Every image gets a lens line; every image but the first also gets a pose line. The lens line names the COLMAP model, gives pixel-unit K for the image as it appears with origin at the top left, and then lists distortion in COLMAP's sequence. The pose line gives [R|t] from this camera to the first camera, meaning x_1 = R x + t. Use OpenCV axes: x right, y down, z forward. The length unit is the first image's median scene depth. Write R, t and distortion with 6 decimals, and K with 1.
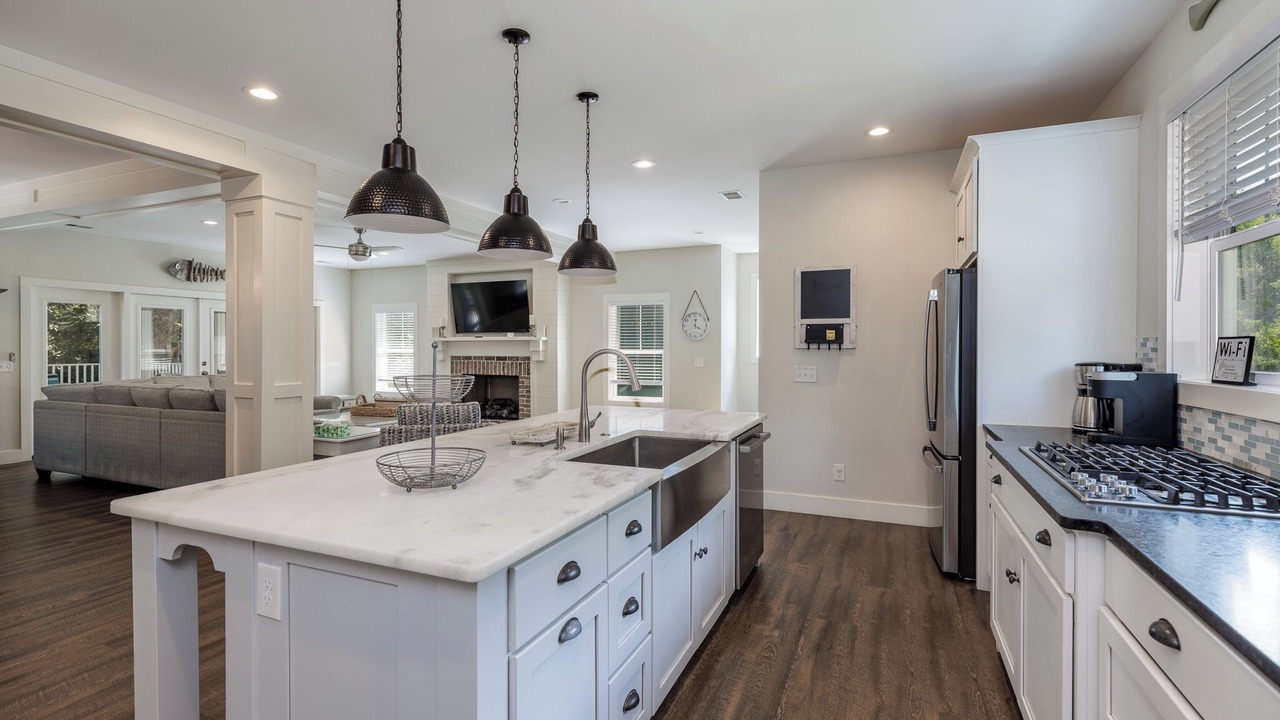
lens RADIAL K [[587.2, 0, 649.4], [0, 587.2, 357.5], [0, 0, 1]] dist [0.002887, 0.000108]
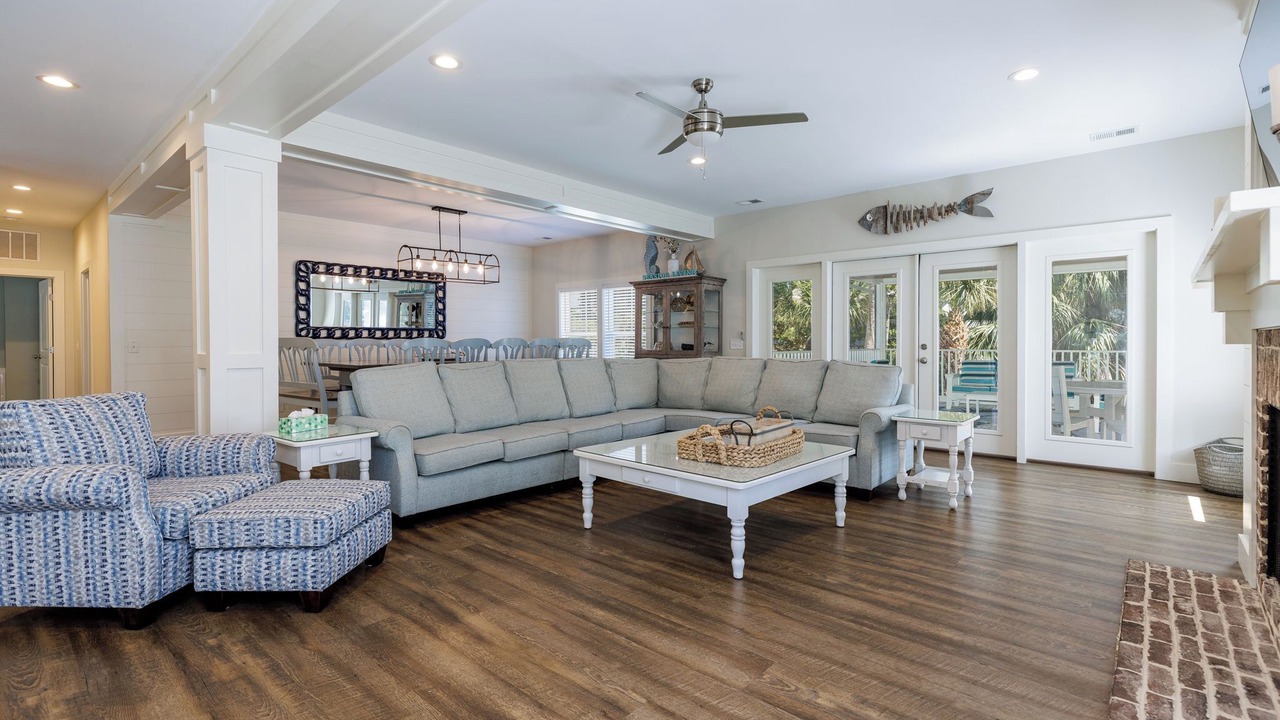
lens RADIAL K [[587.2, 0, 643.6], [0, 587.2, 337.5], [0, 0, 1]] dist [0.002887, 0.000108]
pose [[-0.327553, -0.006319, -0.944812, 0.013572], [-0.014346, 0.999896, -0.001714, 0.005638], [0.944724, 0.012993, -0.327609, 0.847158]]
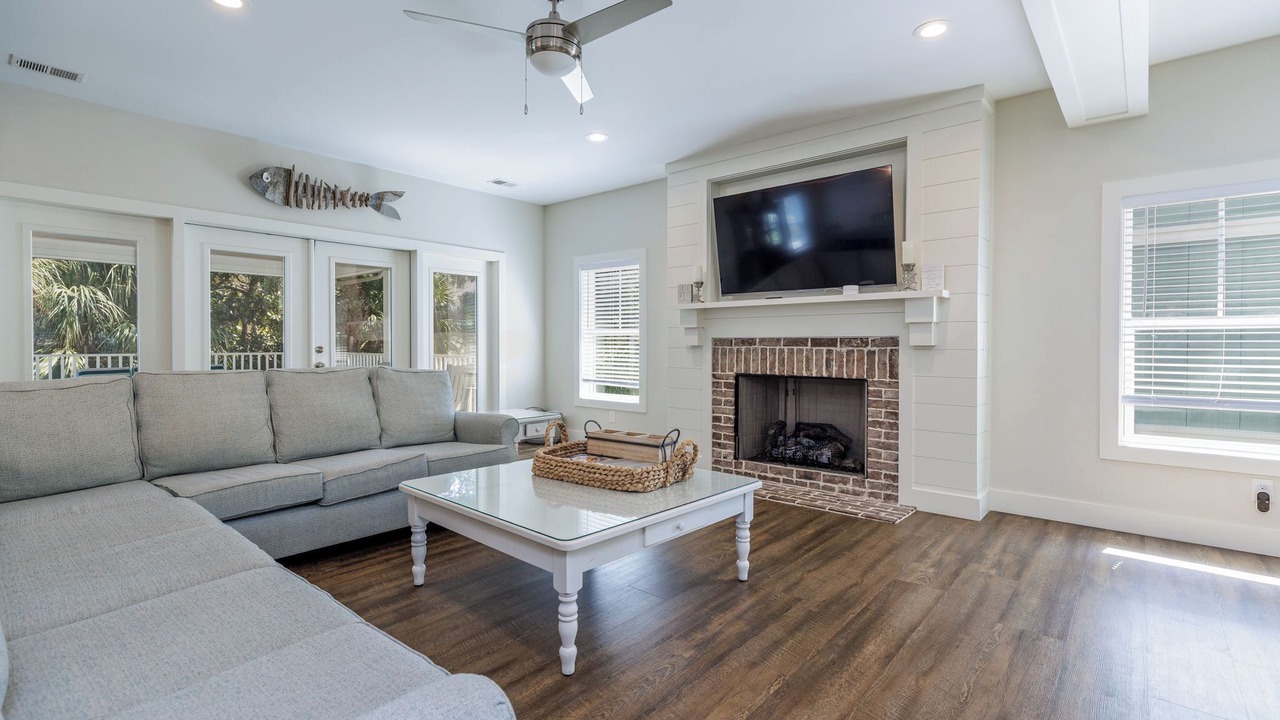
lens RADIAL K [[587.2, 0, 639.7], [0, 587.2, 359.0], [0, 0, 1]] dist [0.002887, 0.000108]
pose [[0.949307, 0.008110, -0.314246, -0.241828], [-0.005299, 0.999938, 0.009797, 0.011582], [0.314306, -0.007635, 0.949291, 0.496882]]
